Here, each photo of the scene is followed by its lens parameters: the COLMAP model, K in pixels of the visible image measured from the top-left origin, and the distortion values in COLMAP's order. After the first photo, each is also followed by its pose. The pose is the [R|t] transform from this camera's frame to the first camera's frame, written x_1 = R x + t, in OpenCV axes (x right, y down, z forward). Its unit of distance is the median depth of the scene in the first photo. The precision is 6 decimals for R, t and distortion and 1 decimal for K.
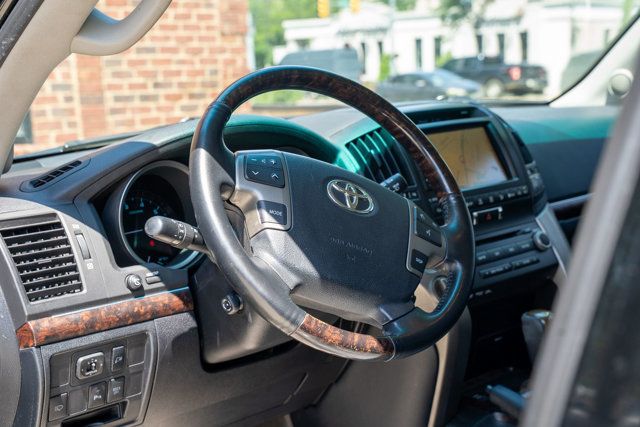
lens RADIAL K [[854.1, 0, 321.0], [0, 854.1, 210.9], [0, 0, 1]] dist [0.027002, 0.000000]
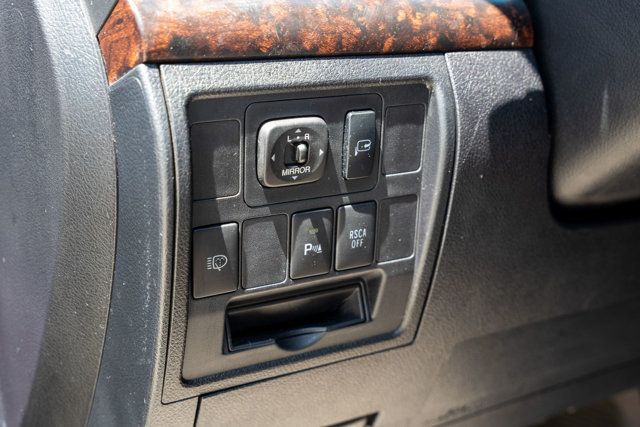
lens RADIAL K [[854.1, 0, 318.8], [0, 854.1, 213.4], [0, 0, 1]] dist [0.027002, 0.000000]
pose [[0.978866, -0.050033, -0.198289, -0.179076], [0.035348, 0.996411, -0.076916, 0.230611], [0.201426, 0.068281, 0.977121, 0.615574]]
